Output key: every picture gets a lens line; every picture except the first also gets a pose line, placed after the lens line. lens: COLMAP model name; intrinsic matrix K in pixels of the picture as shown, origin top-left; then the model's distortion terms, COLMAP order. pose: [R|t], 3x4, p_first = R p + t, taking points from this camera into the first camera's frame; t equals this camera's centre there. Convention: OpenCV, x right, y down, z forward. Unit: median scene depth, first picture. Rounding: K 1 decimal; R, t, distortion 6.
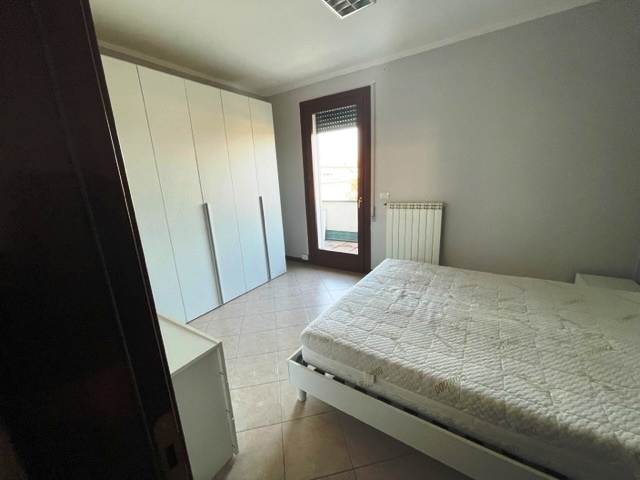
lens RADIAL K [[257.2, 0, 321.1], [0, 257.2, 241.9], [0, 0, 1]] dist [0.000870, 0.000319]
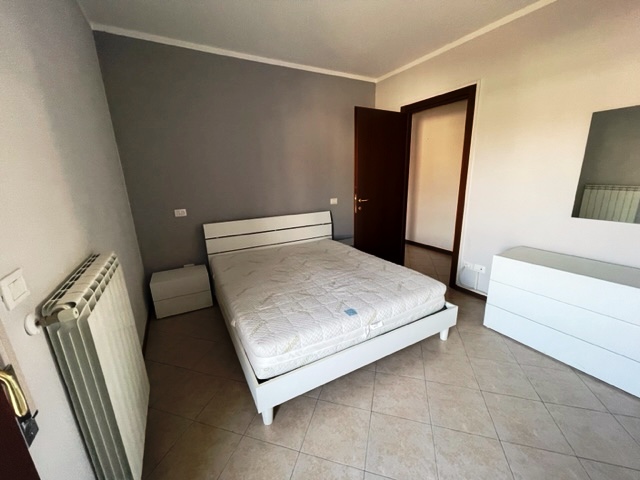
lens RADIAL K [[257.2, 0, 321.1], [0, 257.2, 241.9], [0, 0, 1]] dist [0.000870, 0.000319]
pose [[-0.885351, -0.041242, 0.463091, -0.099044], [0.184436, 0.883173, 0.431265, -0.456899], [-0.426775, 0.467231, -0.774311, 1.879387]]
